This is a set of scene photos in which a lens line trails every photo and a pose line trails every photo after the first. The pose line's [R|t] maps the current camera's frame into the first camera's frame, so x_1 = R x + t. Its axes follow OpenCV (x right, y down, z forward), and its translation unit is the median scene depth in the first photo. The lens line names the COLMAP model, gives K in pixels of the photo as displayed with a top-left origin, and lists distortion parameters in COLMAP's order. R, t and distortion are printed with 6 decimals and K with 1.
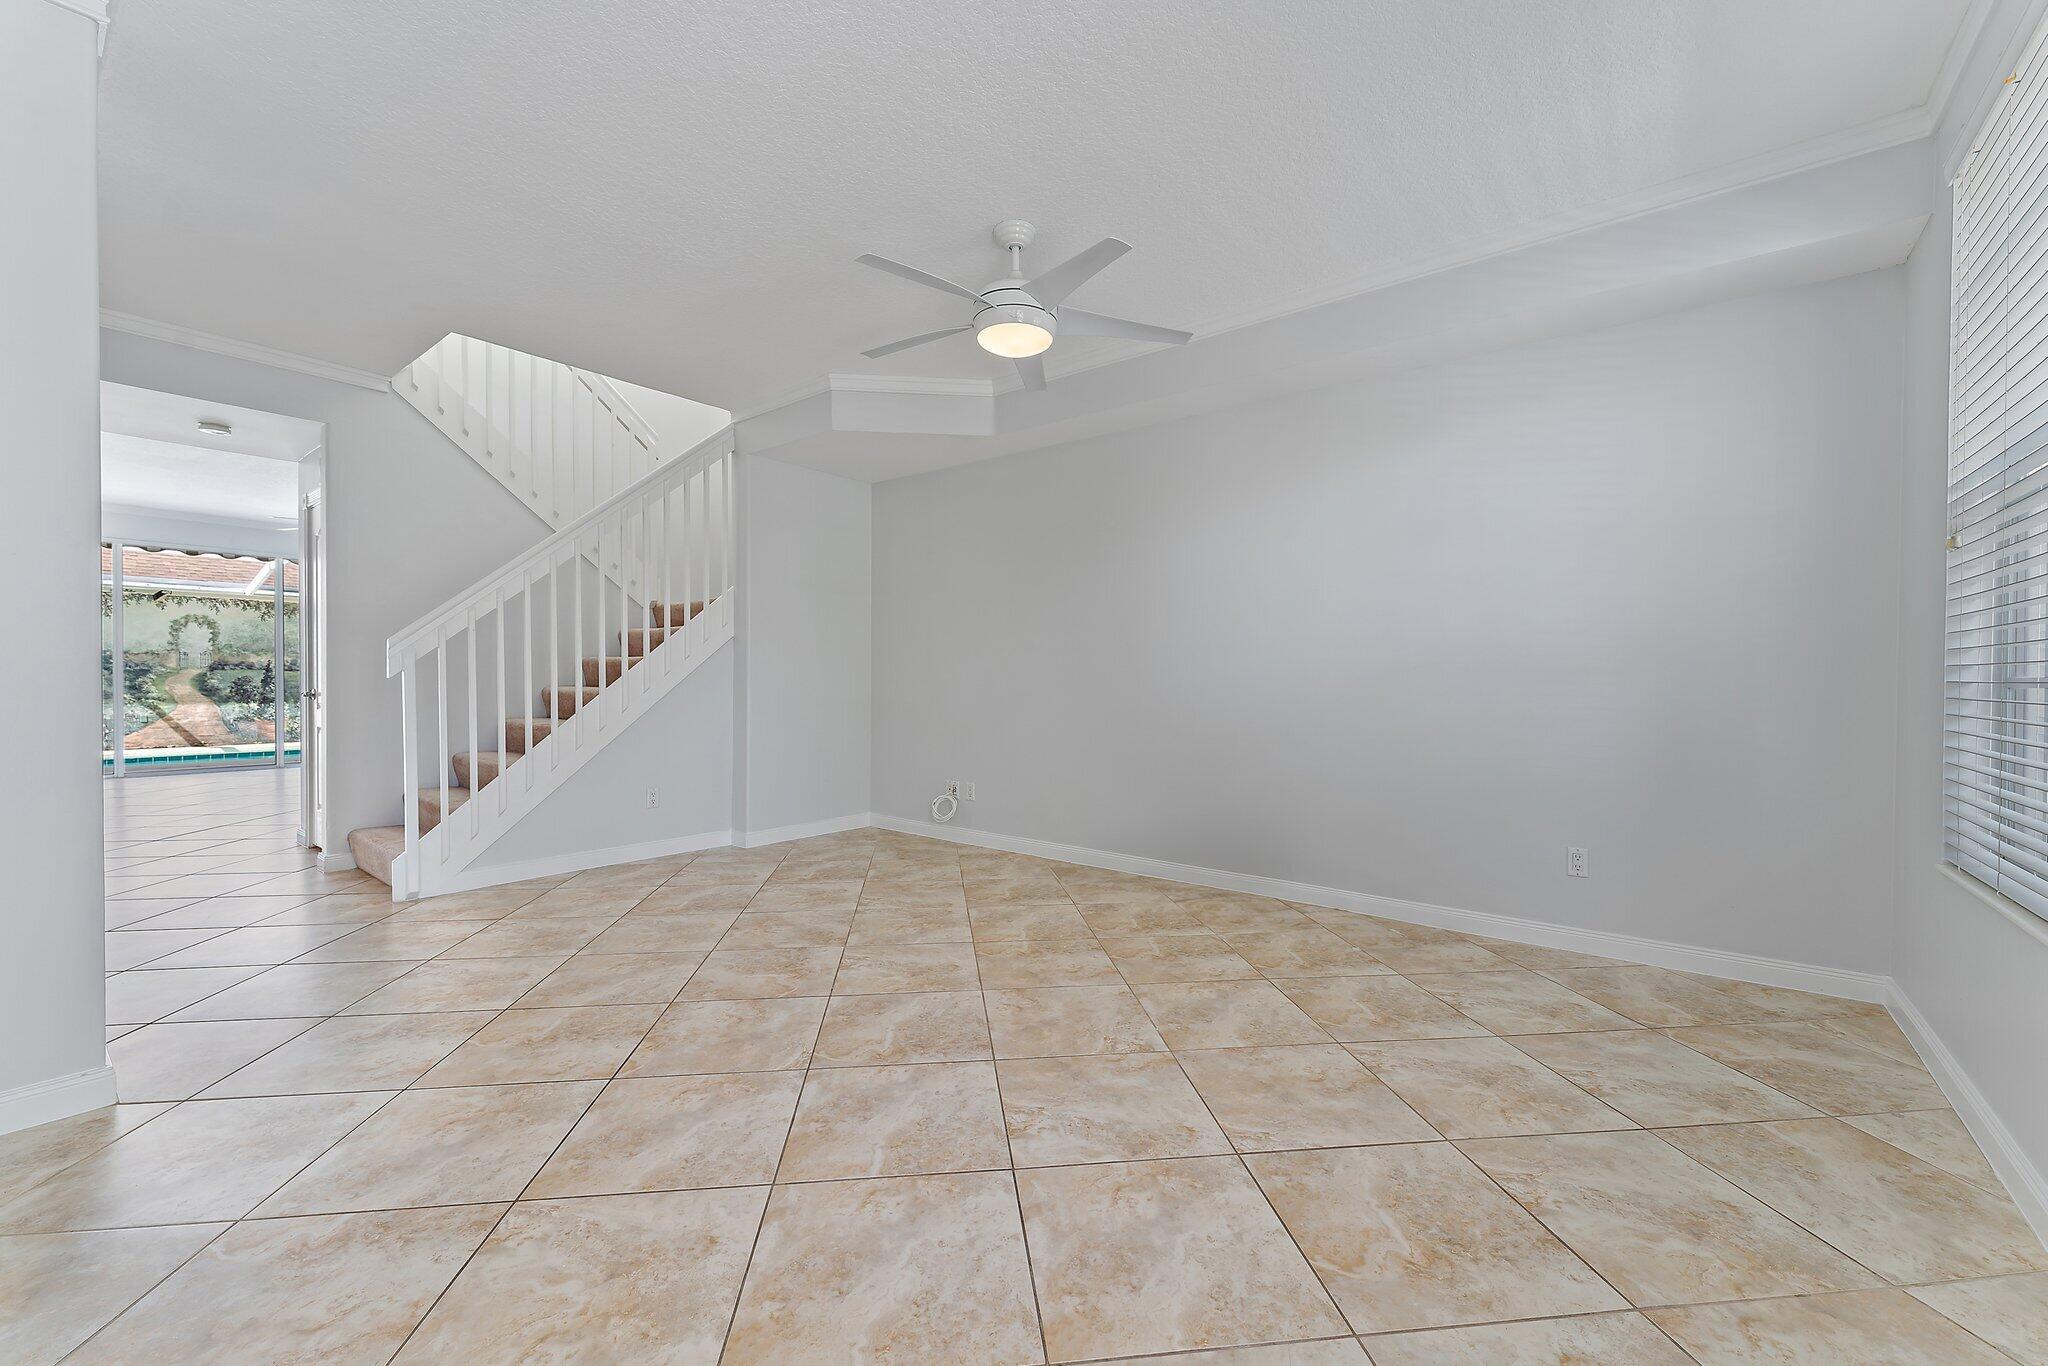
lens RADIAL K [[845.2, 0, 1024.5], [0, 845.2, 691.6], [0, 0, 1]] dist [0.002643, -0.000118]
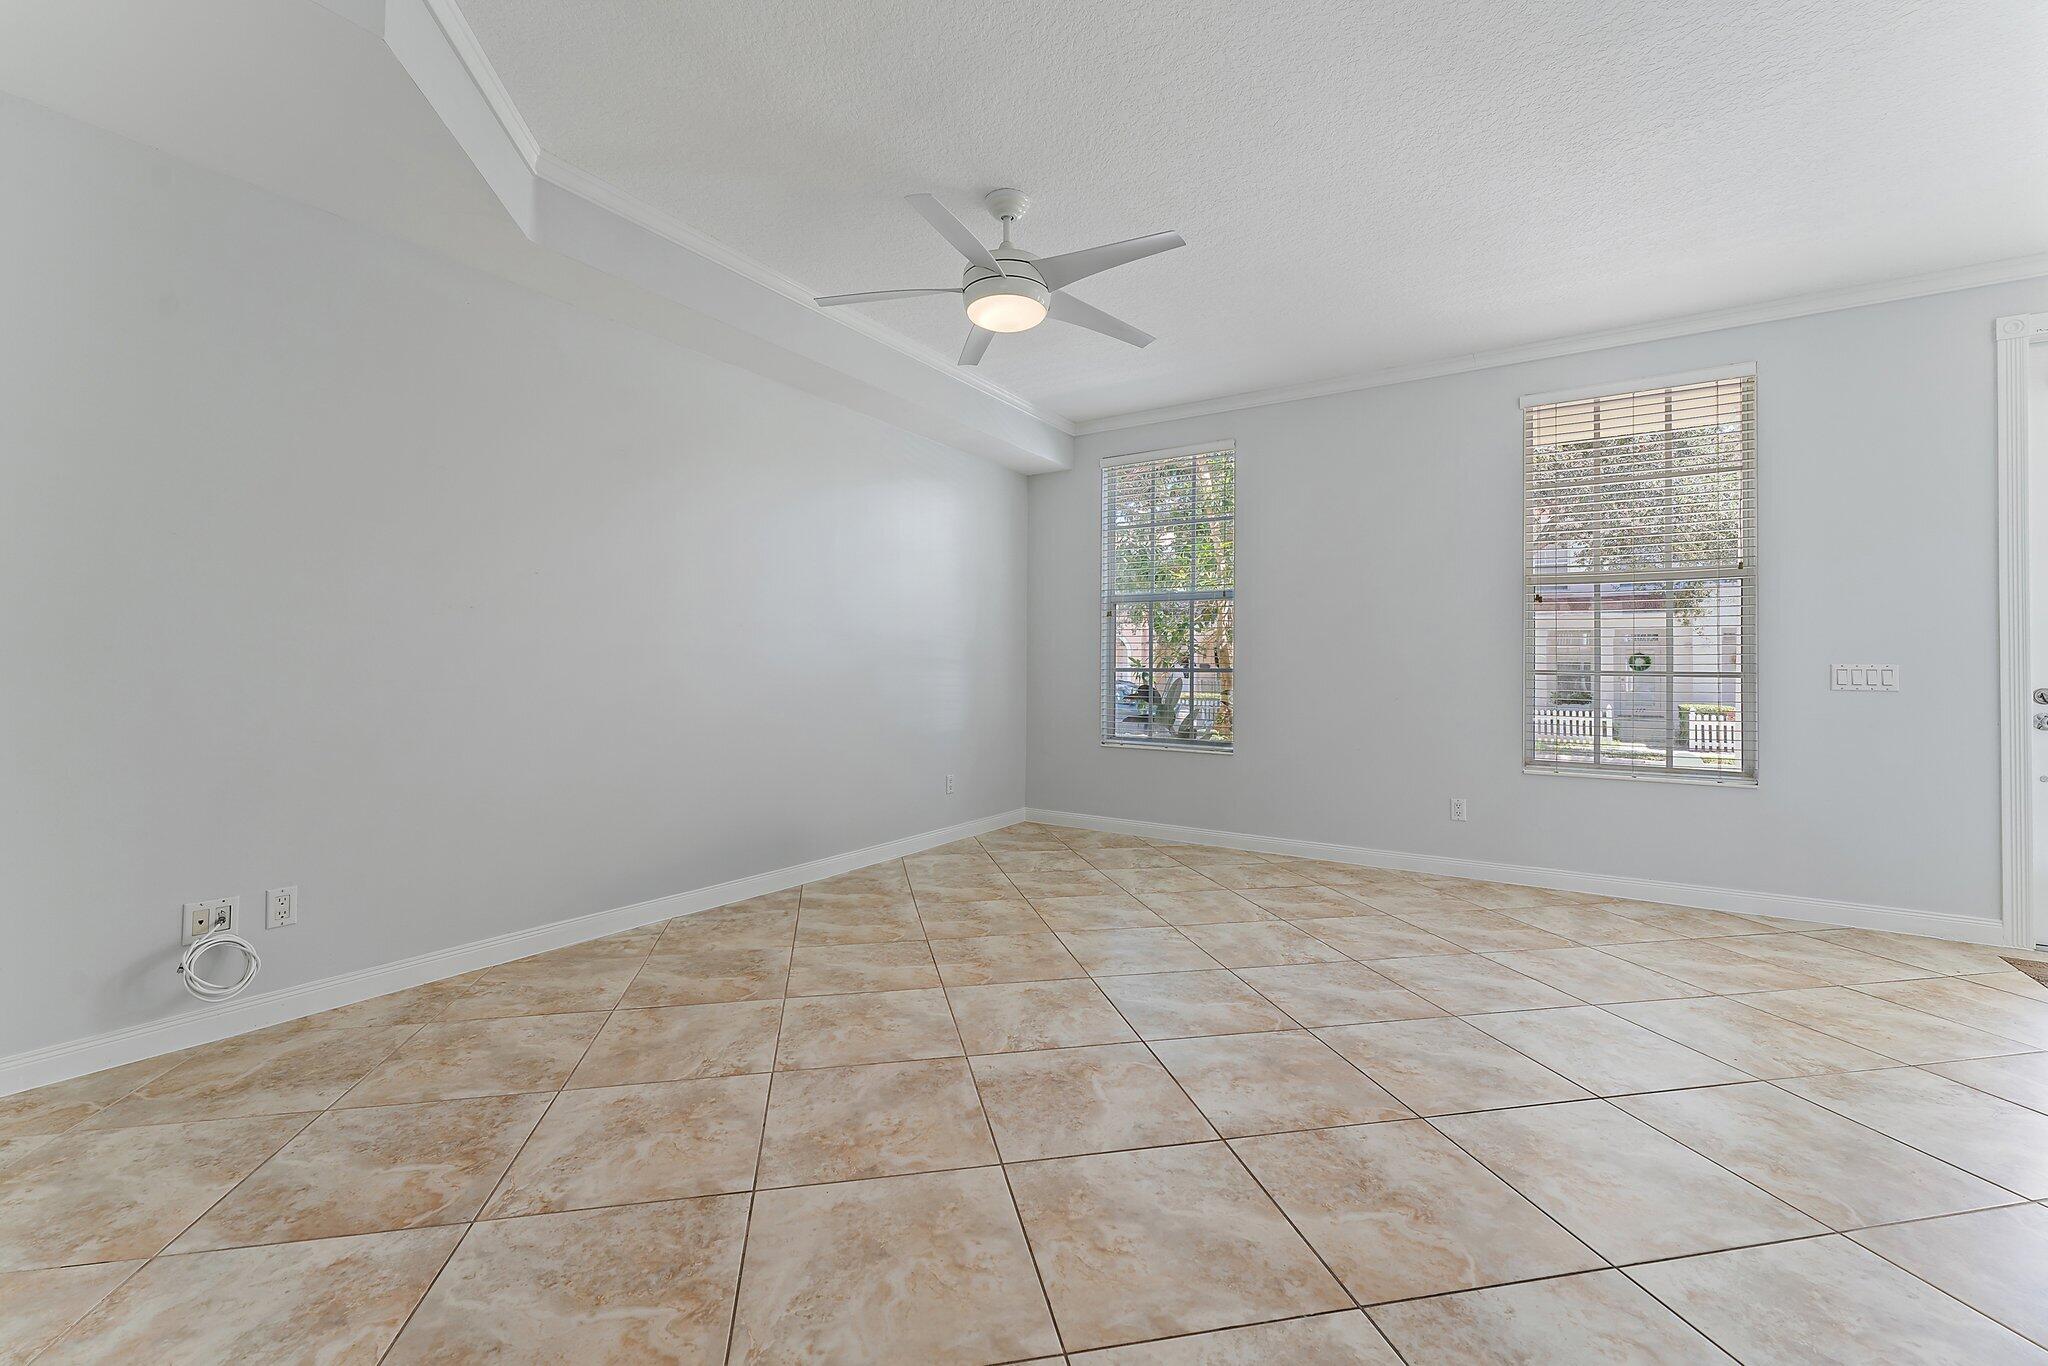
lens RADIAL K [[830.6, 0, 1025.0], [0, 830.6, 671.5], [0, 0, 1]] dist [0.000957, -0.000117]
pose [[-0.106826, -0.006653, 0.994256, -1.021146], [0.005967, 0.999955, 0.007332, -0.022983], [-0.994260, 0.006716, -0.106781, 1.167845]]
